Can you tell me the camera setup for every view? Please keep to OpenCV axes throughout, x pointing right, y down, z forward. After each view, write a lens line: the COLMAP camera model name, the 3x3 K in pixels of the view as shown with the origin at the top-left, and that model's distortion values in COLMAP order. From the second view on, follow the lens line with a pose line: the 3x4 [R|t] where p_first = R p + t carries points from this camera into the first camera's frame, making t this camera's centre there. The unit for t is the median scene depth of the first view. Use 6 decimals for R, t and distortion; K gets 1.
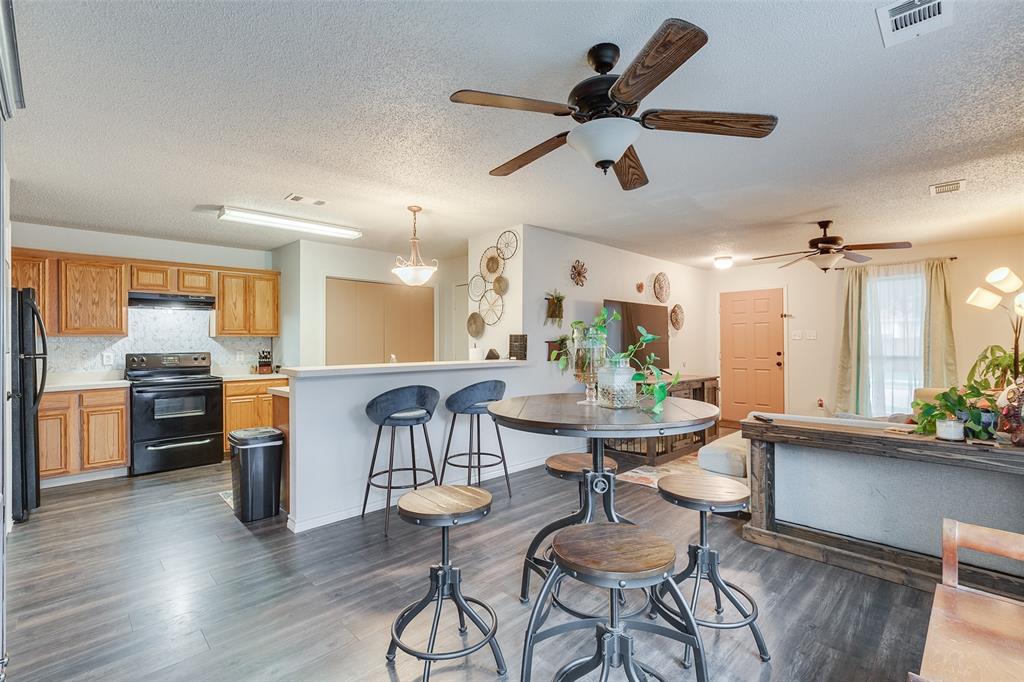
lens RADIAL K [[458.0, 0, 512.0], [0, 458.0, 341.0], [0, 0, 1]] dist [-0.002912, -0.000150]
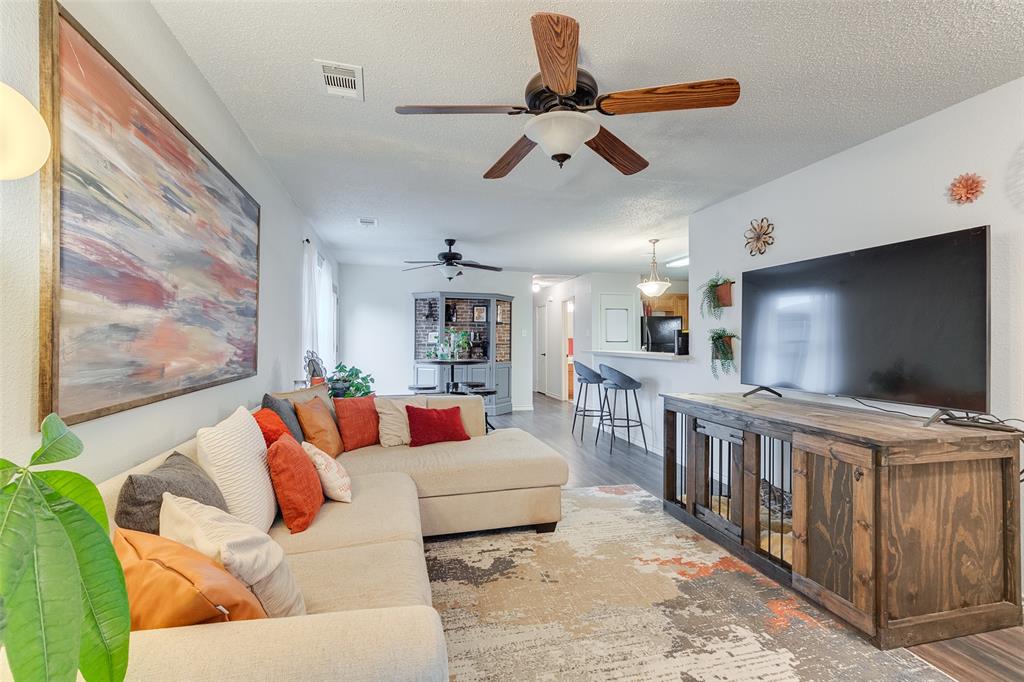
lens RADIAL K [[458.0, 0, 512.0], [0, 458.0, 341.0], [0, 0, 1]] dist [-0.002912, -0.000150]
pose [[-0.497348, 0.005691, -0.867533, 1.037326], [0.005132, 0.999980, 0.003618, 0.004991], [0.867536, -0.002653, -0.497367, 1.135352]]
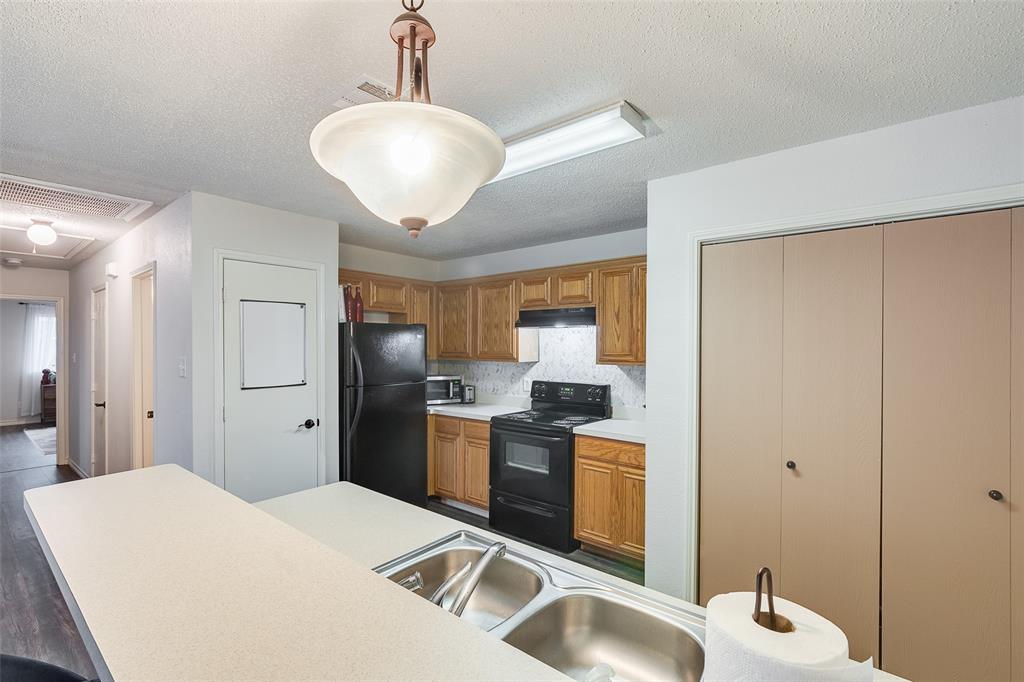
lens RADIAL K [[447.4, 0, 509.3], [0, 447.4, 343.9], [0, 0, 1]] dist [0.000350, 0.000171]
pose [[0.112181, 0.010566, -0.993632, 0.009435], [0.001812, 0.999940, 0.010838, -0.053627], [0.993686, -0.003017, 0.112155, 0.881505]]
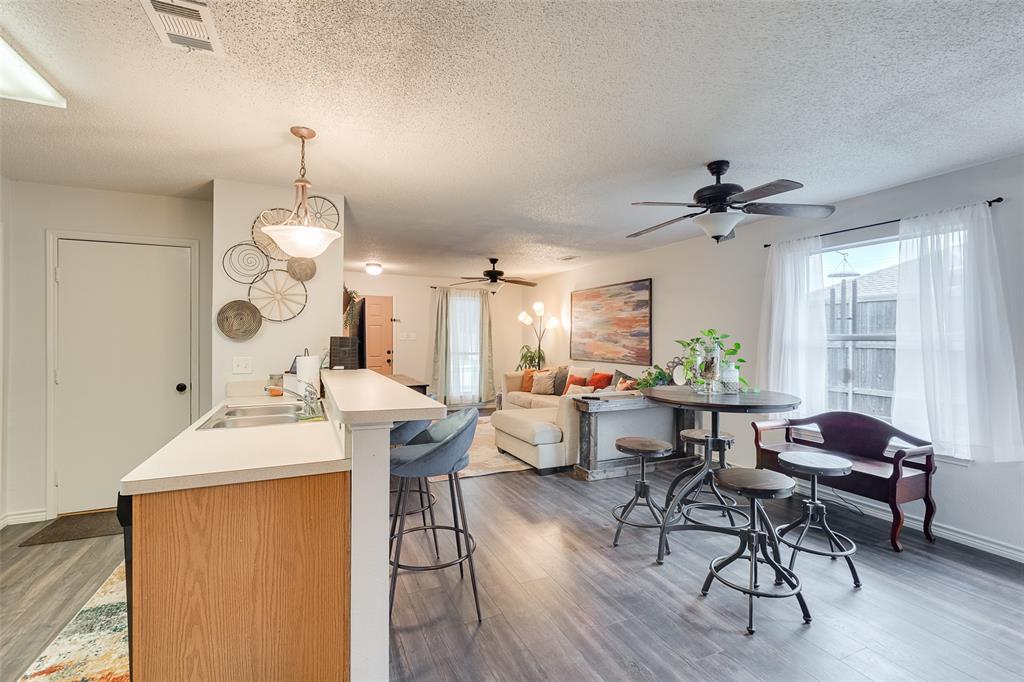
lens RADIAL K [[458.0, 0, 512.0], [0, 458.0, 341.0], [0, 0, 1]] dist [-0.002912, -0.000150]
pose [[0.340559, 0.001943, 0.940221, -0.602394], [-0.012880, 0.999914, 0.002599, -0.011856], [-0.940135, -0.012996, 0.340555, 0.450647]]
